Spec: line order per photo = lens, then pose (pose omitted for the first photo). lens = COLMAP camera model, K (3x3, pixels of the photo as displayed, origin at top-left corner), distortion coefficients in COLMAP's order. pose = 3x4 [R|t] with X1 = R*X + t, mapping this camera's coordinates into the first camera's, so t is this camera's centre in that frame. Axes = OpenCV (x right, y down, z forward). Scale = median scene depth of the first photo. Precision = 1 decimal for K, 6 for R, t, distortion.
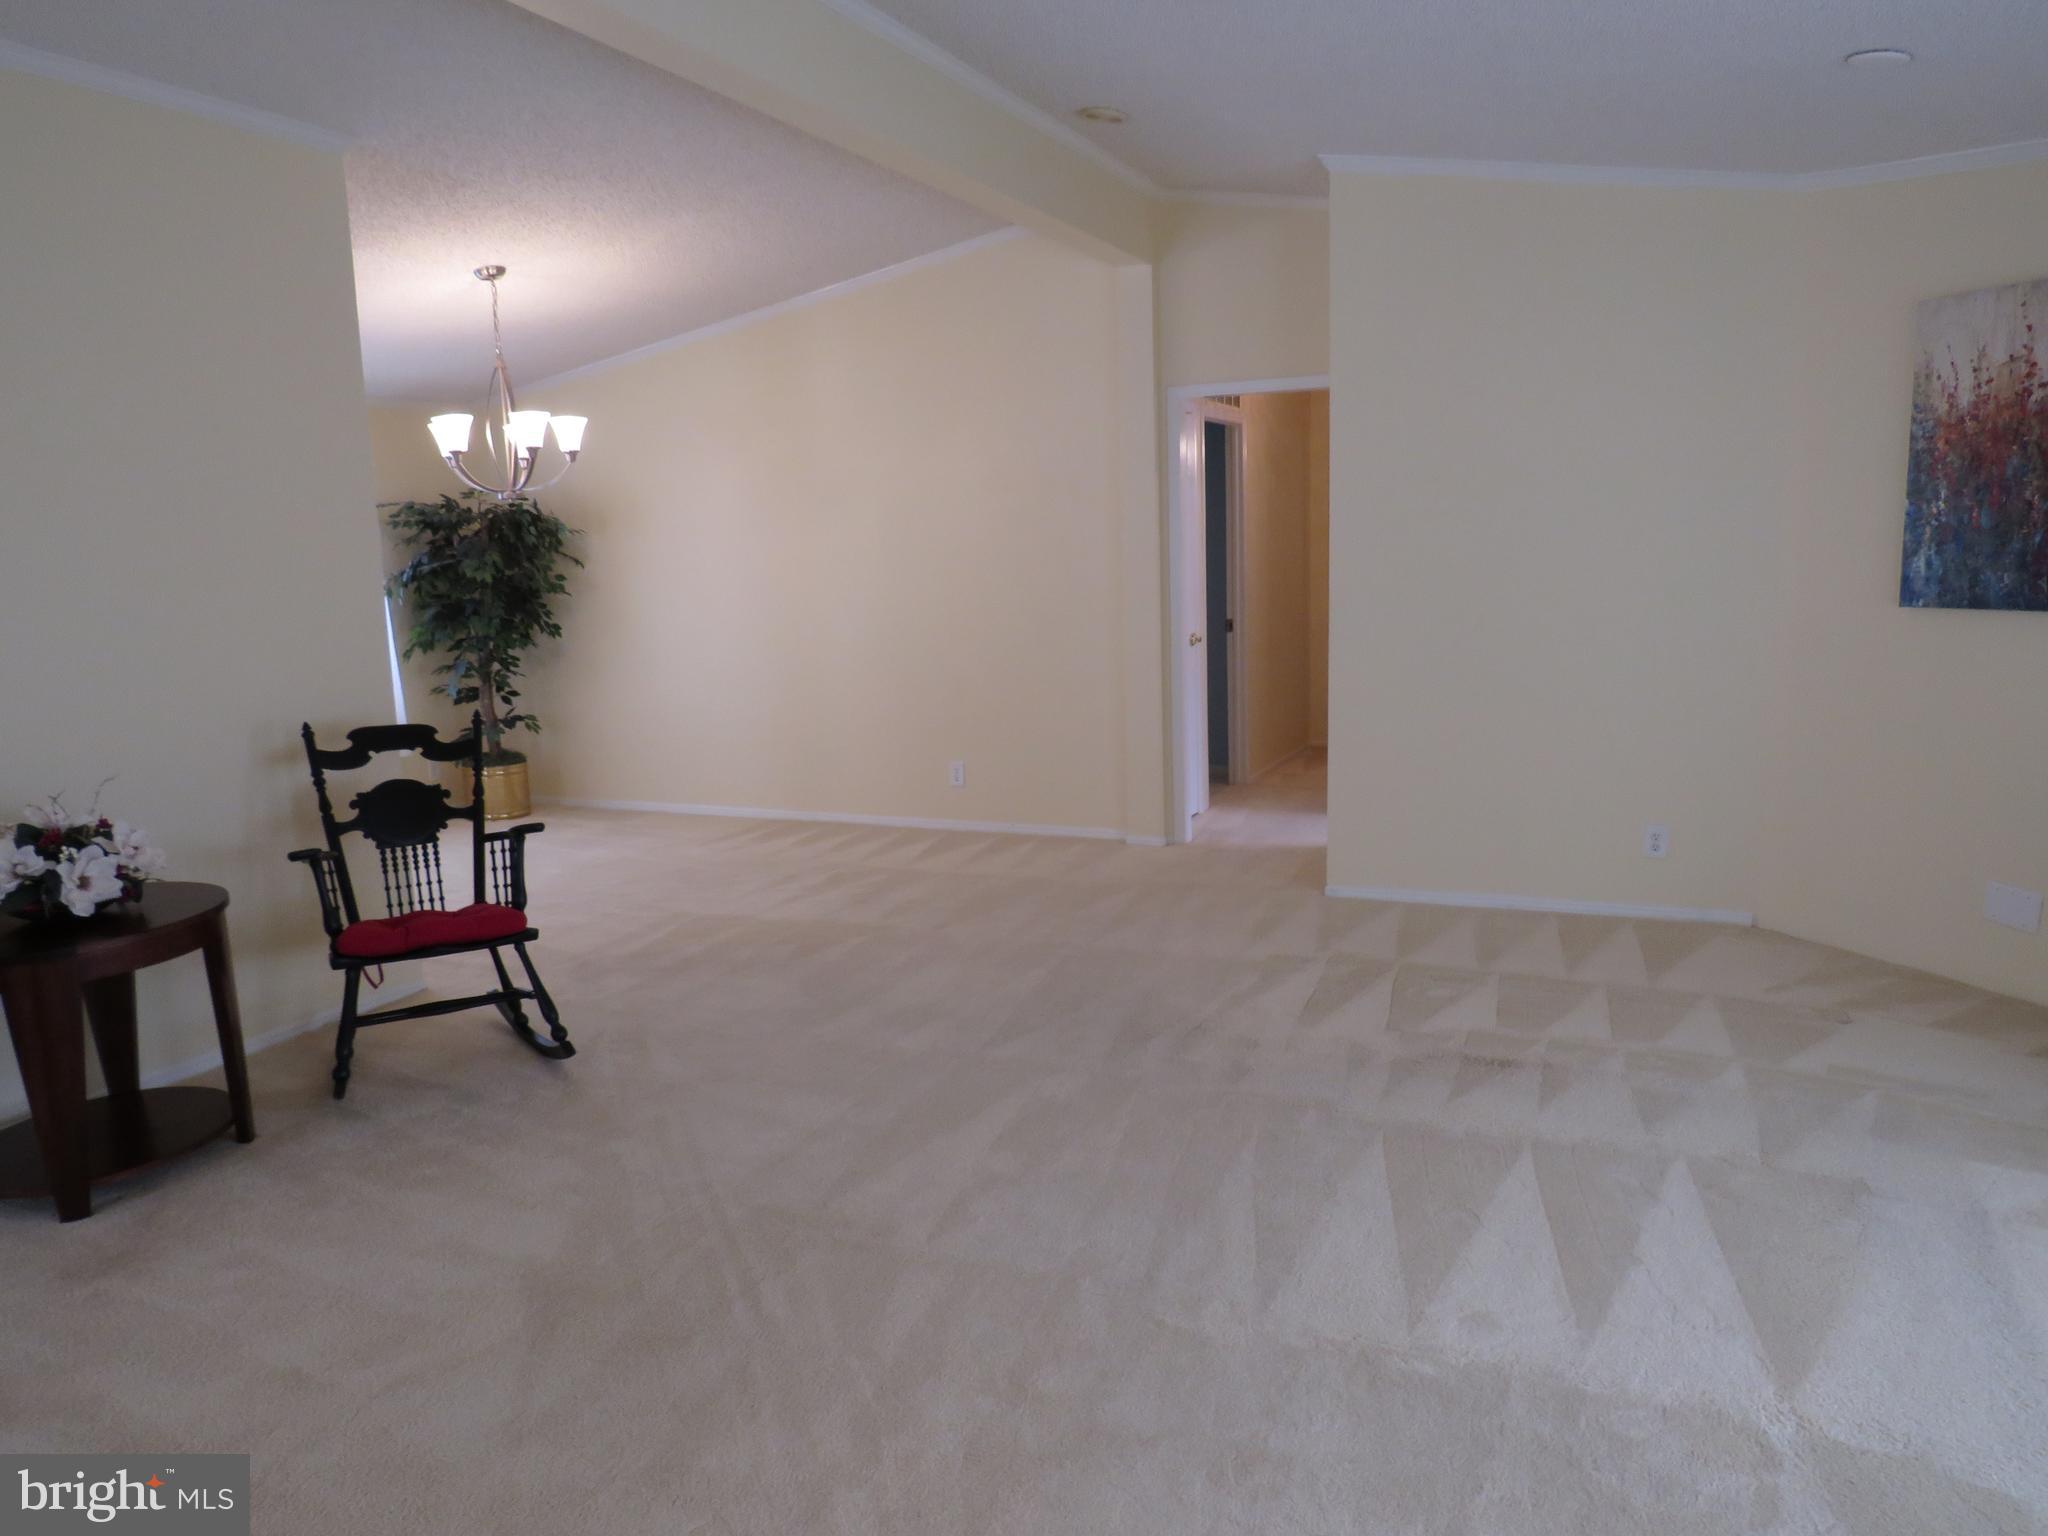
lens RADIAL K [[1462.6, 0, 1034.0], [0, 1462.6, 769.8], [0, 0, 1]] dist [-0.021092, 0.001233]
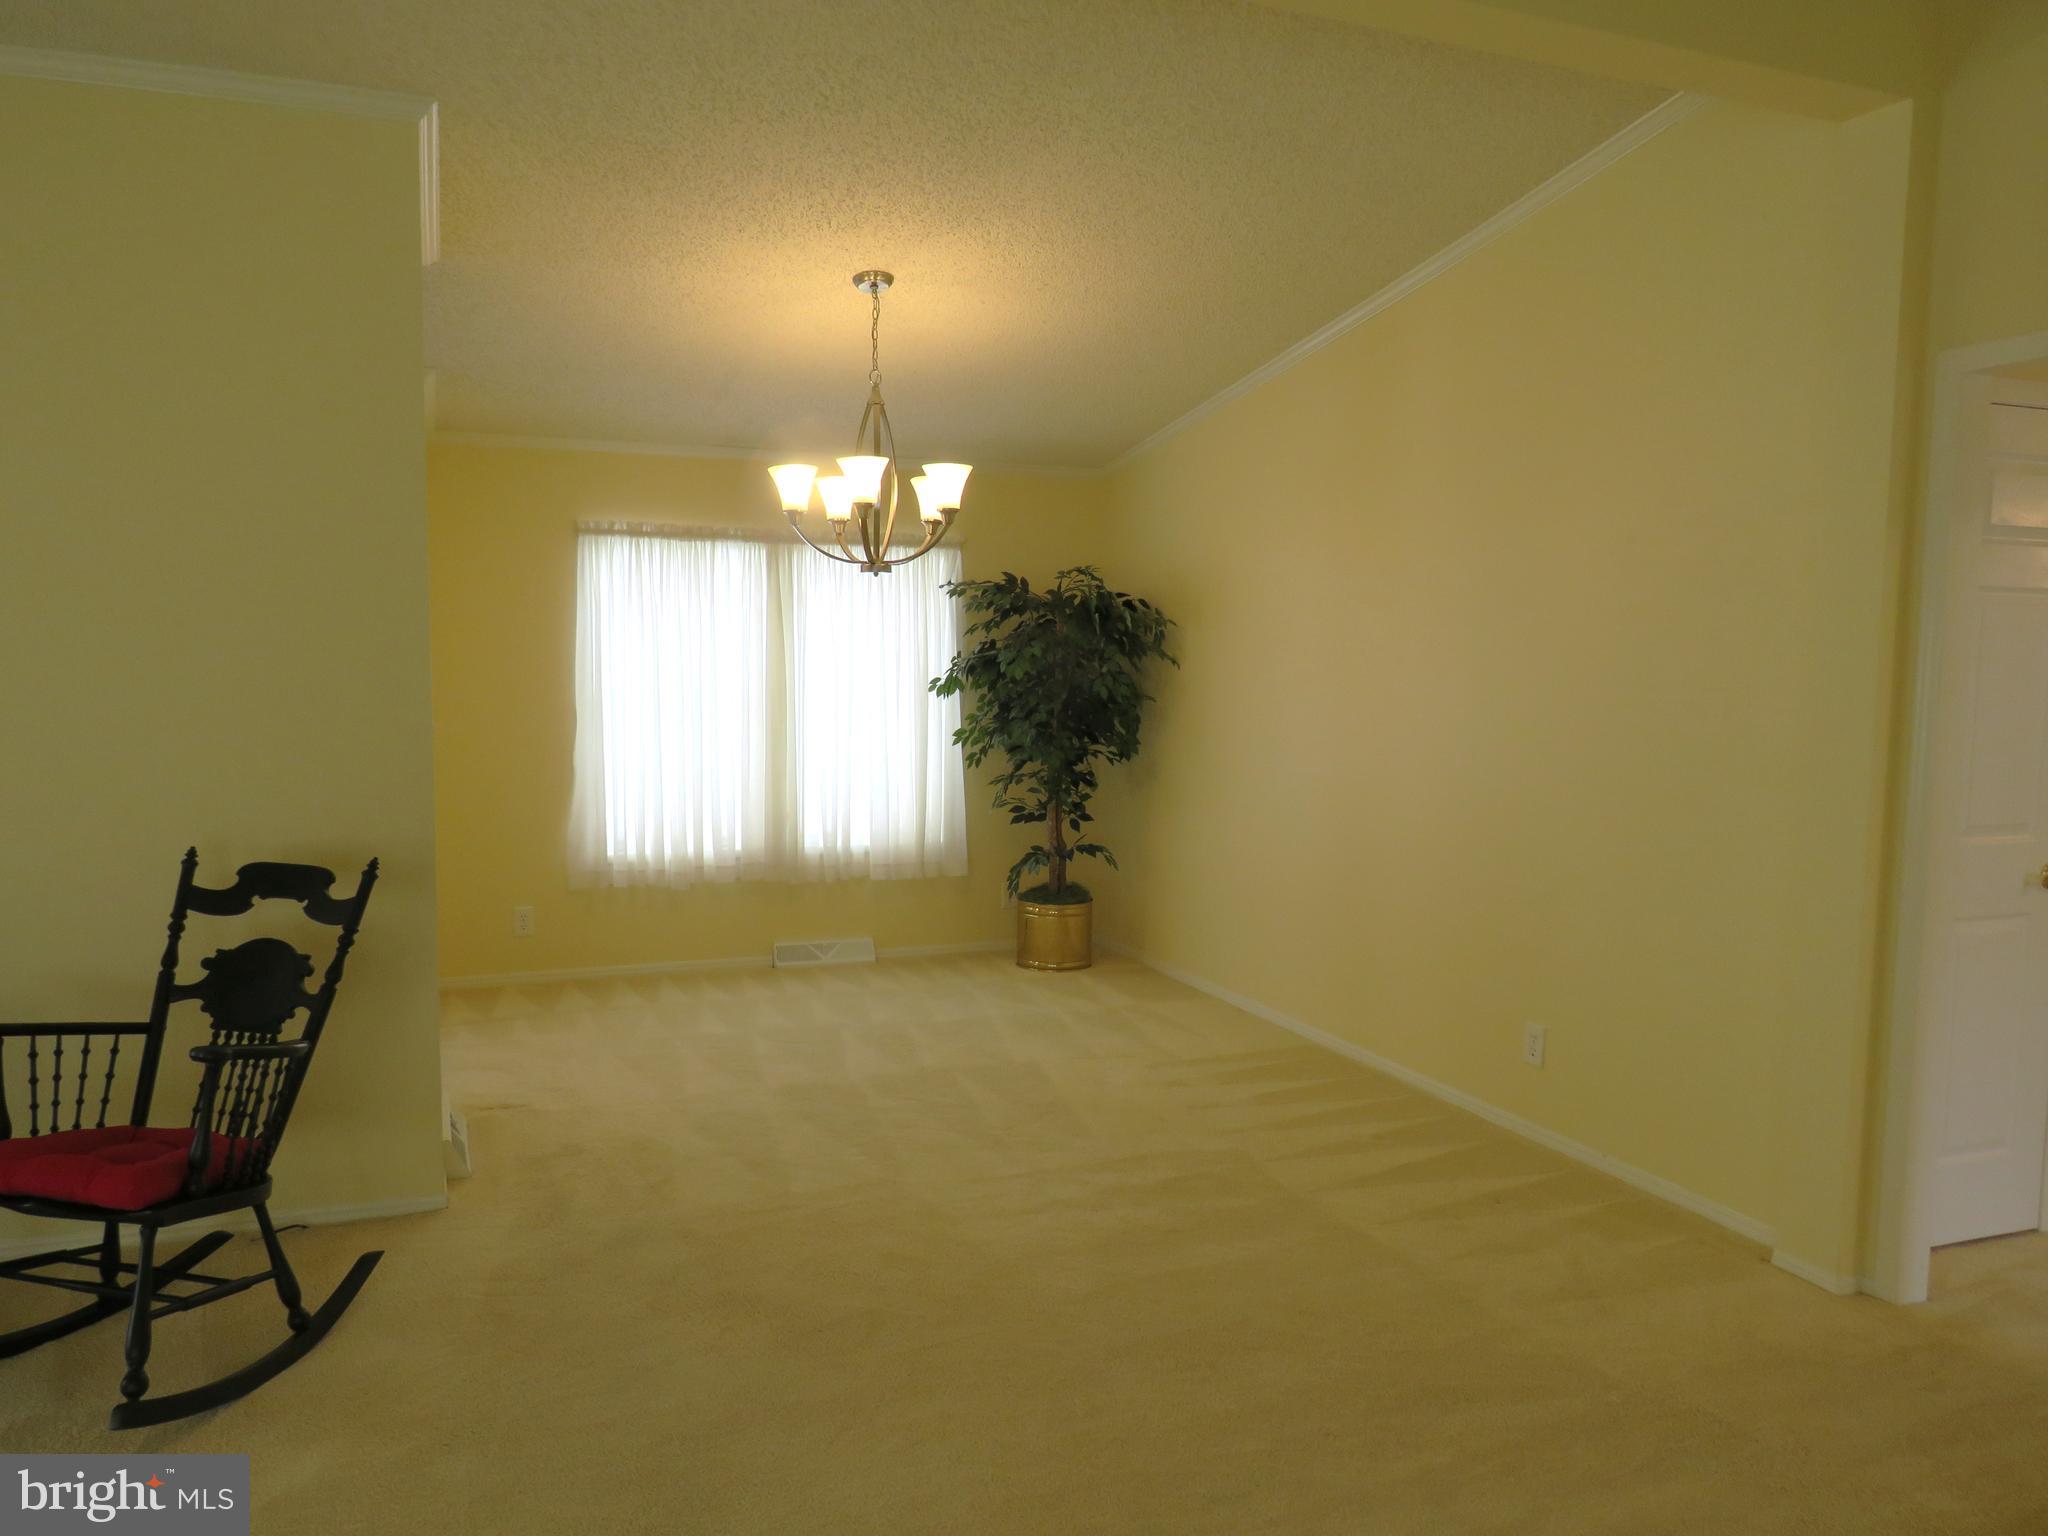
lens RADIAL K [[1462.6, 0, 1016.7], [0, 1462.6, 775.5], [0, 0, 1]] dist [-0.021092, 0.001233]
pose [[0.716645, 0.096053, -0.690792, 0.227827], [-0.139025, 0.990267, -0.006534, -0.084056], [0.683441, 0.100720, 0.723024, 0.492194]]
